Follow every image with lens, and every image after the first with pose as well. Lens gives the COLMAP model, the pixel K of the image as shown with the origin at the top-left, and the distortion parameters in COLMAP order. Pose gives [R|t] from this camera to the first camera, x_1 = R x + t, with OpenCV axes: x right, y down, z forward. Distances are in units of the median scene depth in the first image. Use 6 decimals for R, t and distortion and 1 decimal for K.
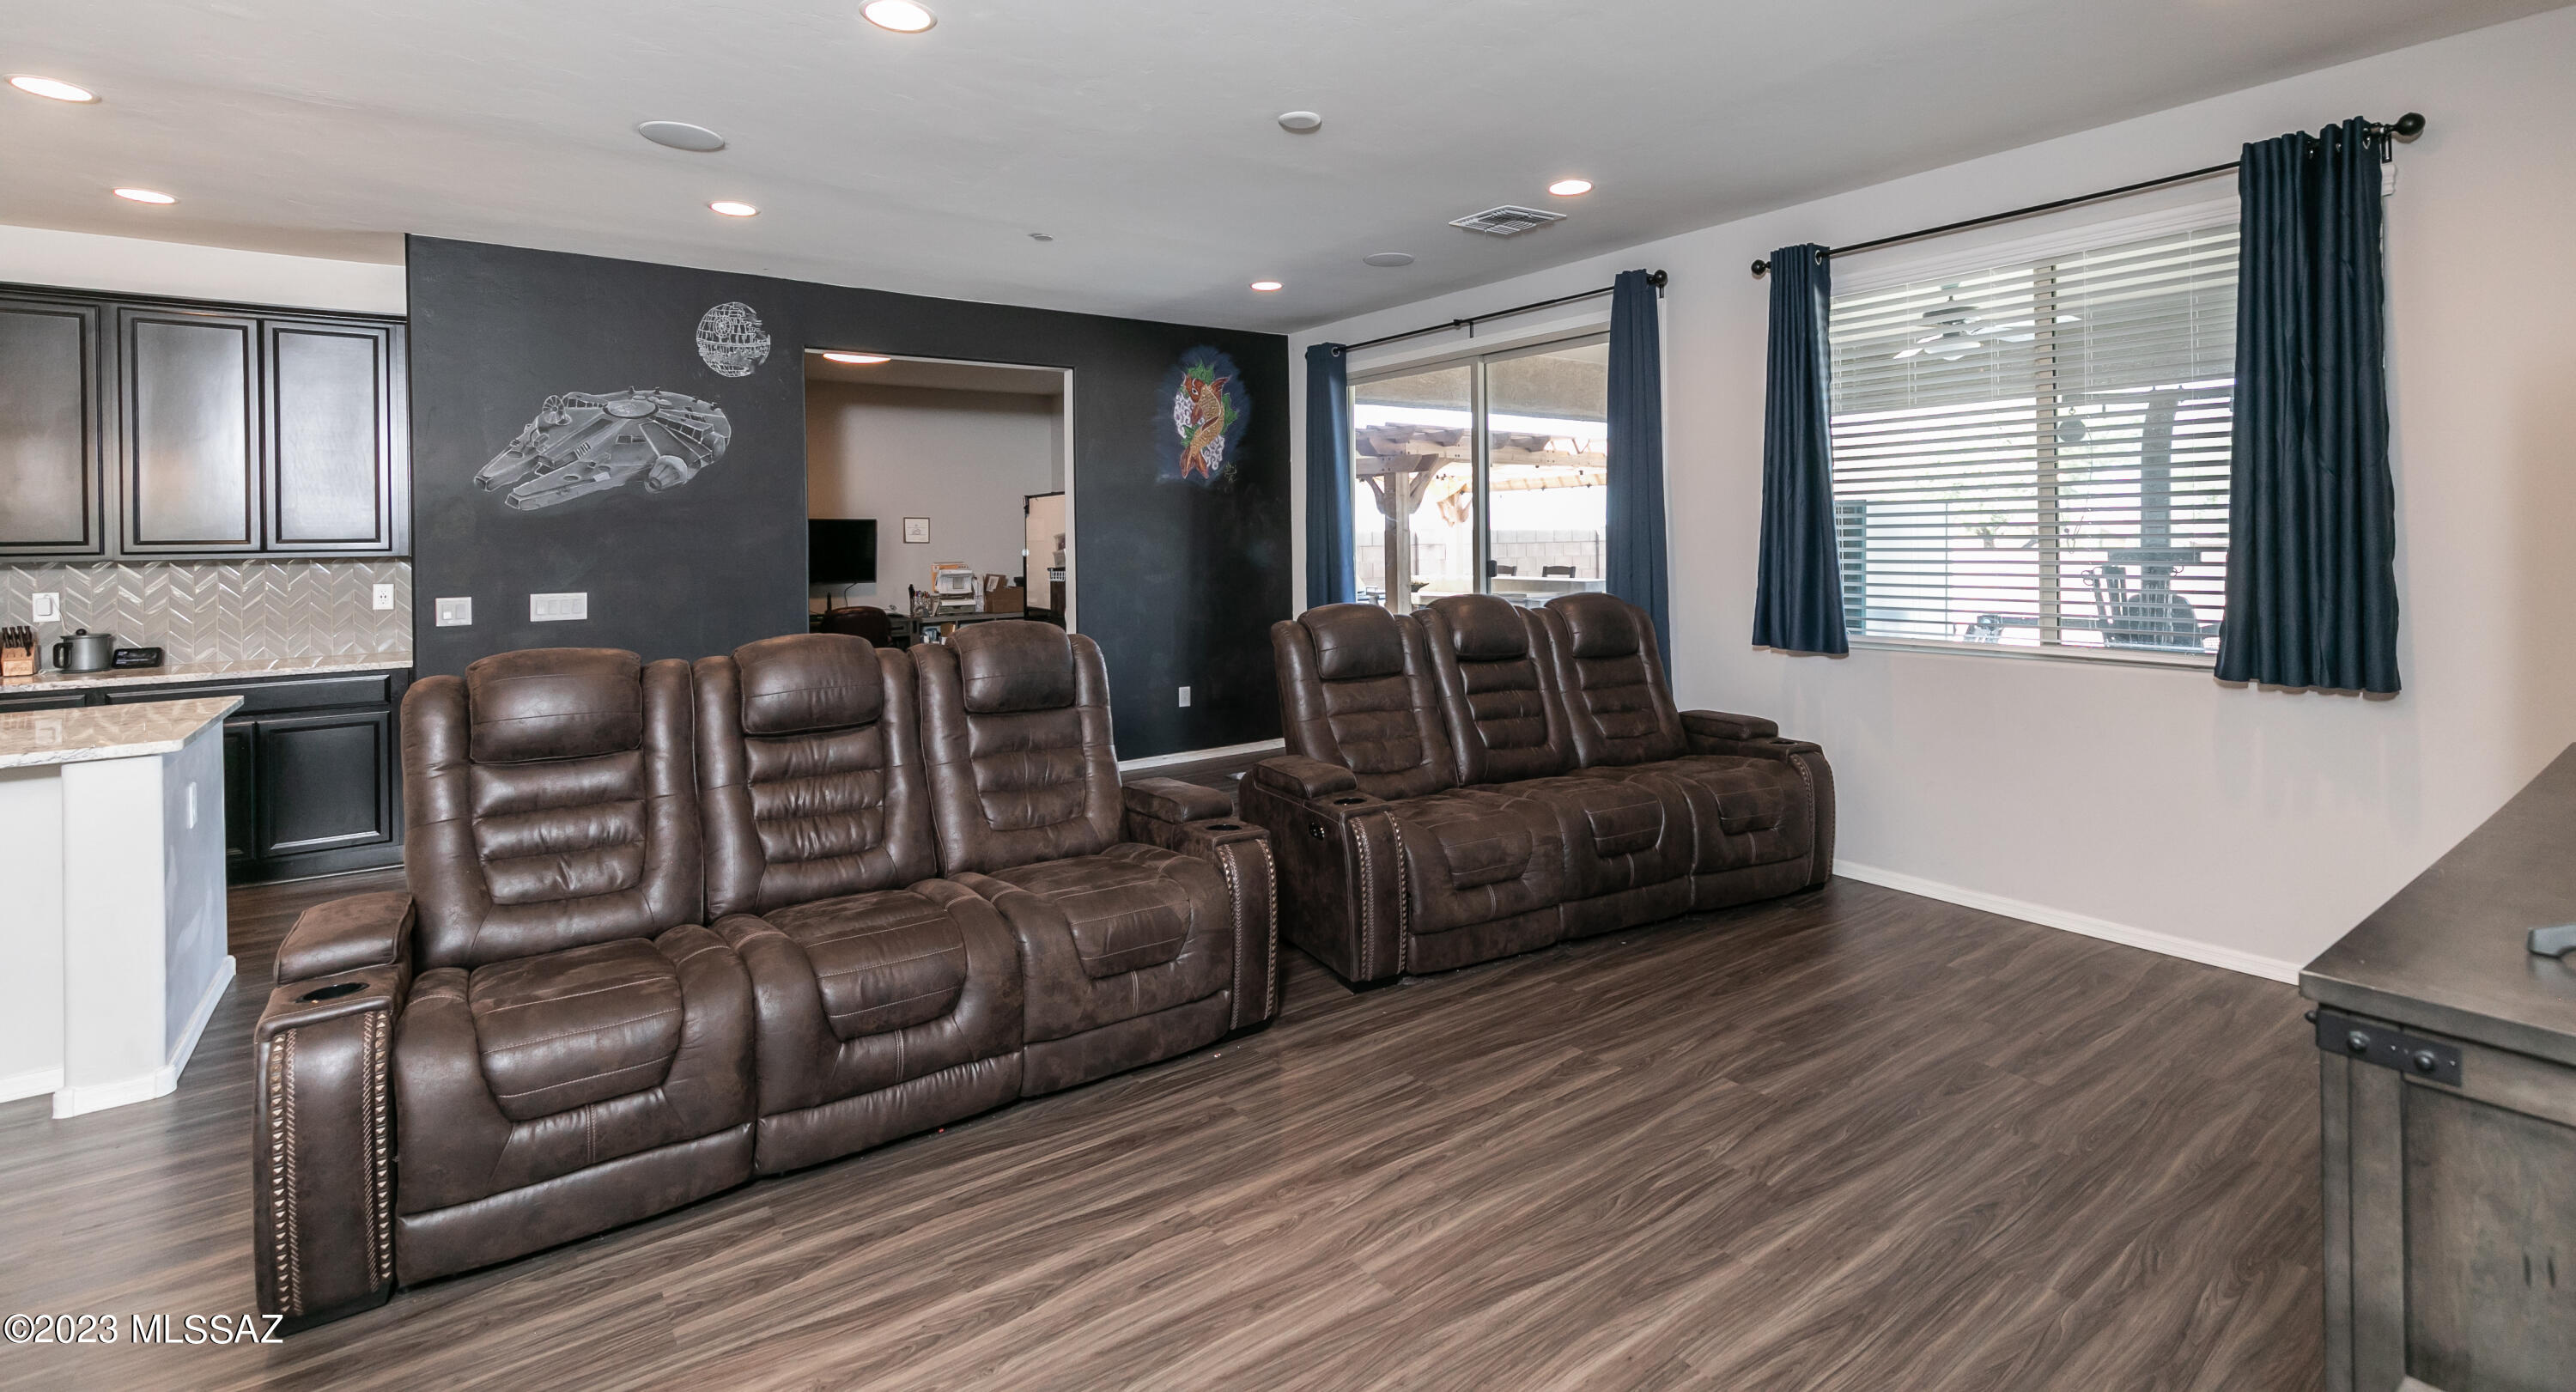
lens RADIAL K [[1215.9, 0, 1288.0], [0, 1215.9, 533.1], [0, 0, 1]] dist [0.023094, 0.000304]
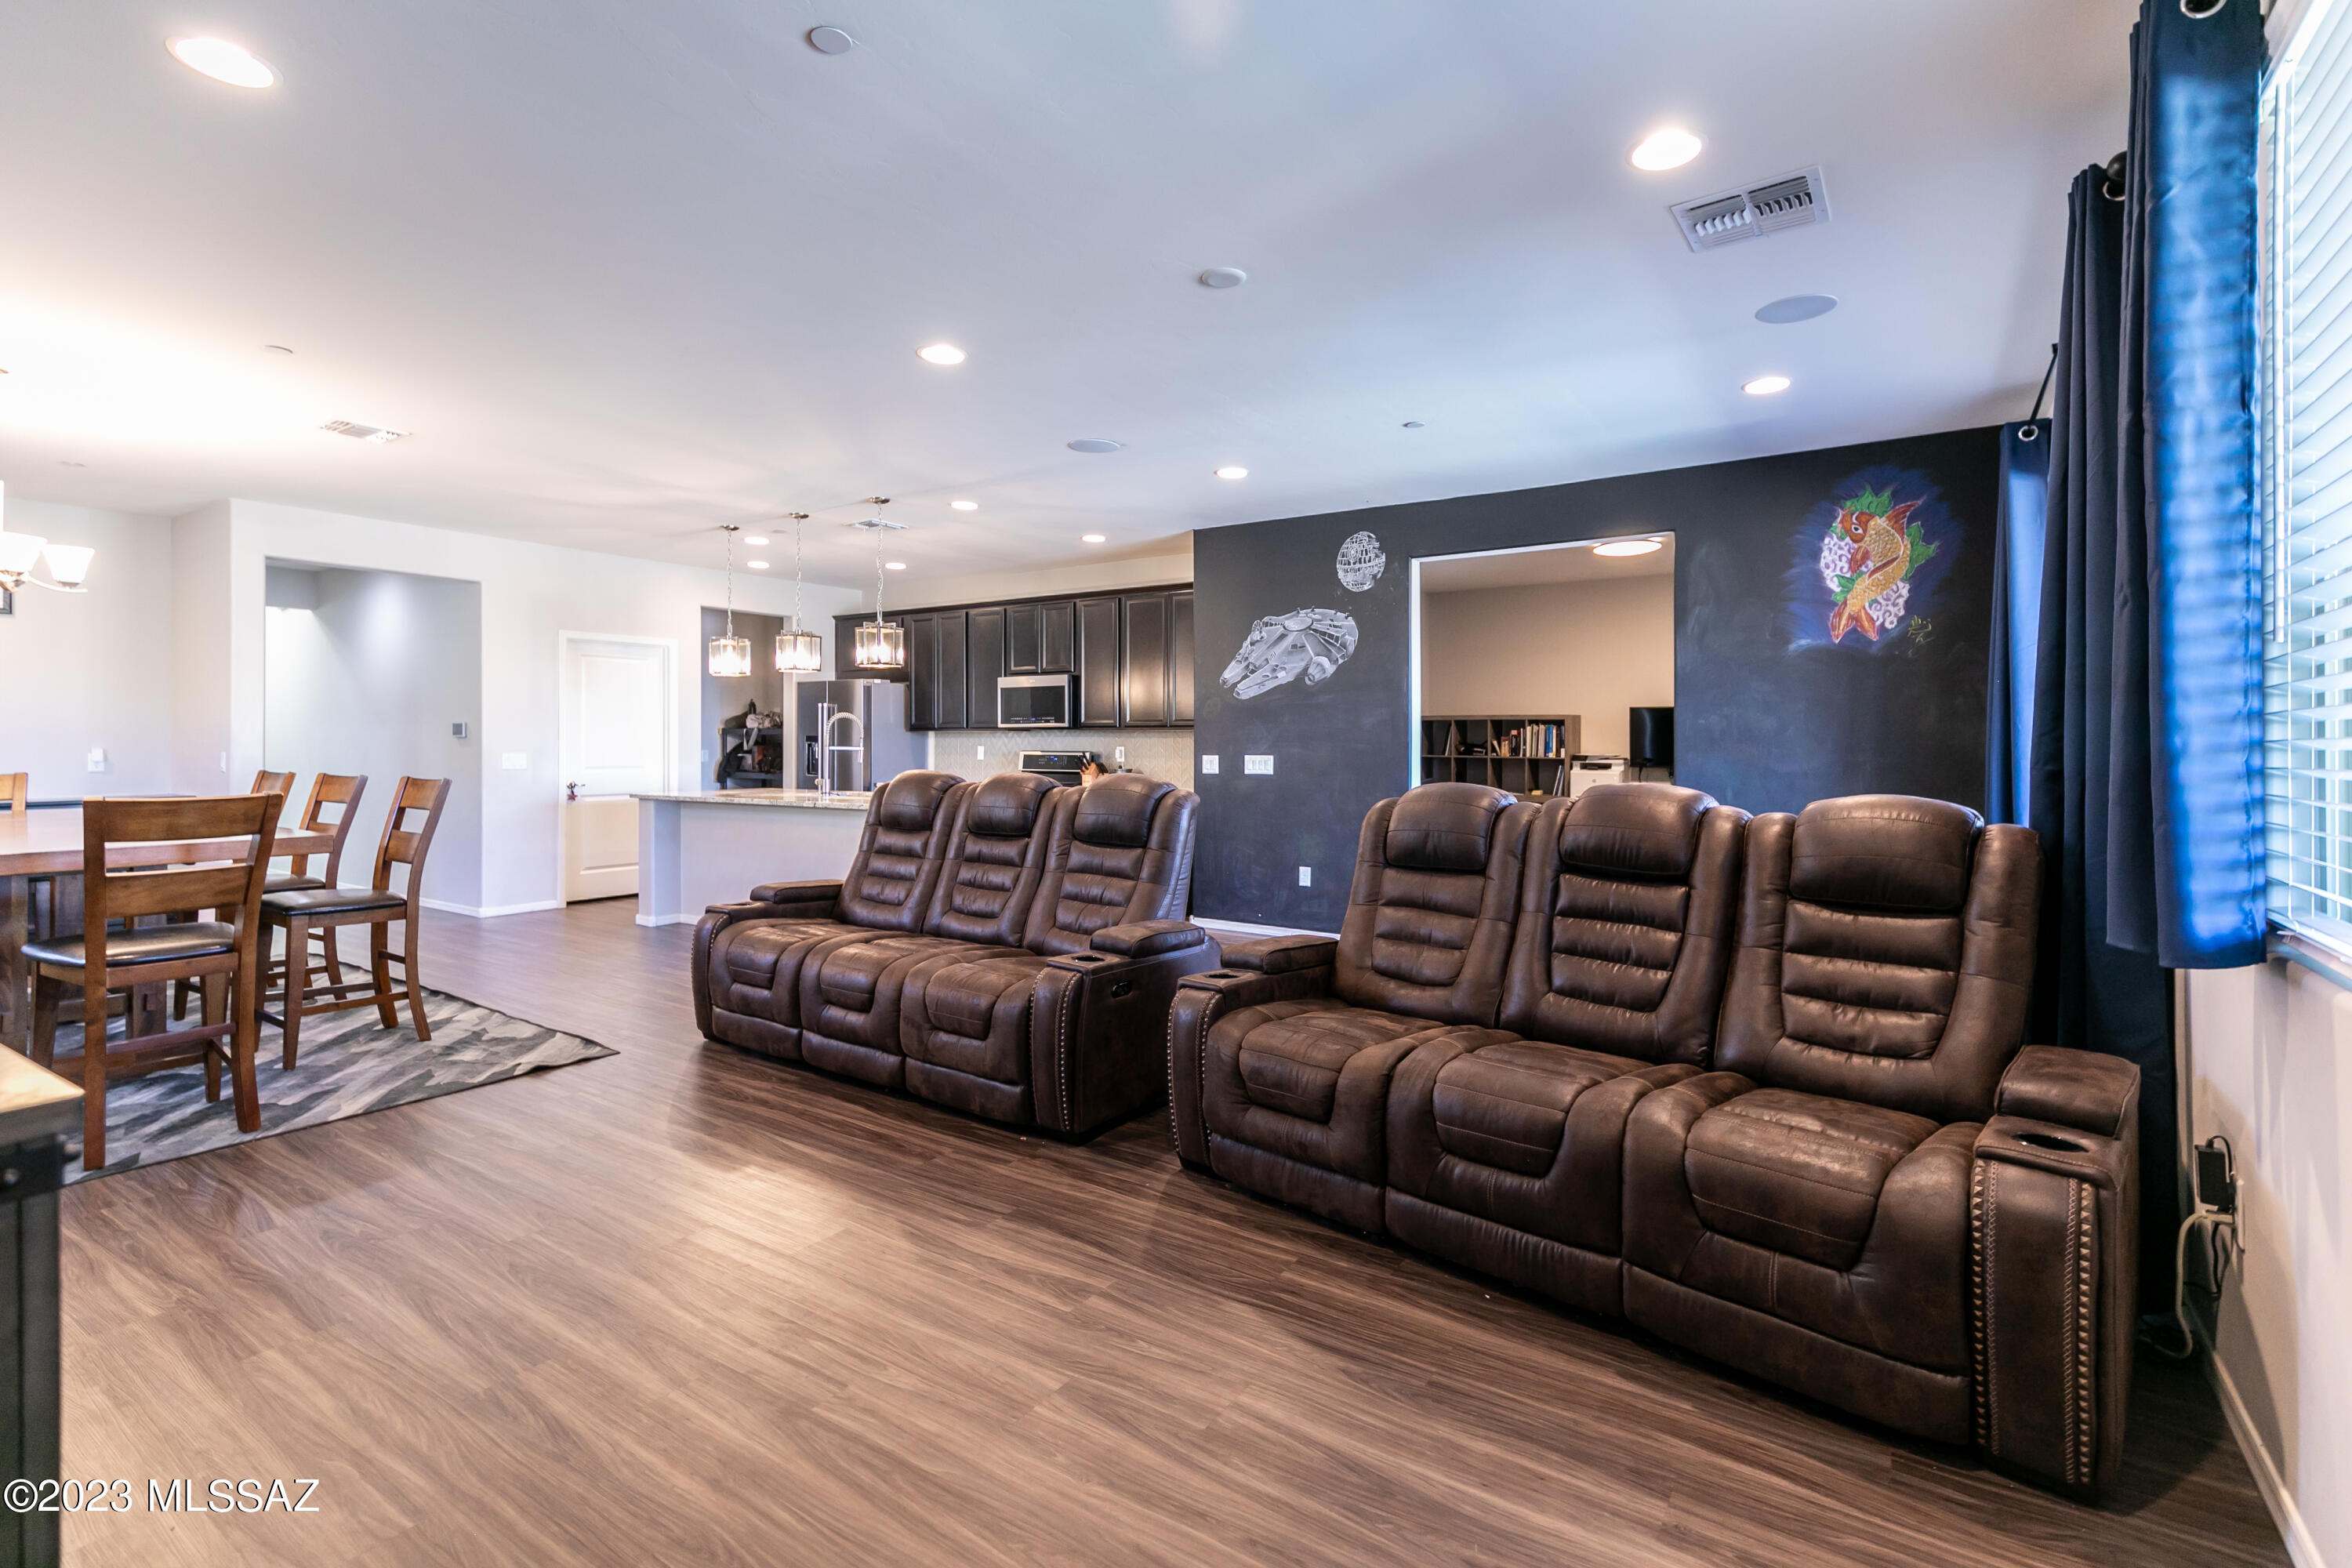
lens RADIAL K [[1087.6, 0, 1169.3], [0, 1087.6, 737.9], [0, 0, 1]] dist [0.003049, 0.000194]
pose [[0.307683, 0.007767, -0.951457, 0.591219], [-0.007958, 0.999953, 0.005590, 0.020986], [0.951456, 0.005852, 0.307730, 0.488193]]
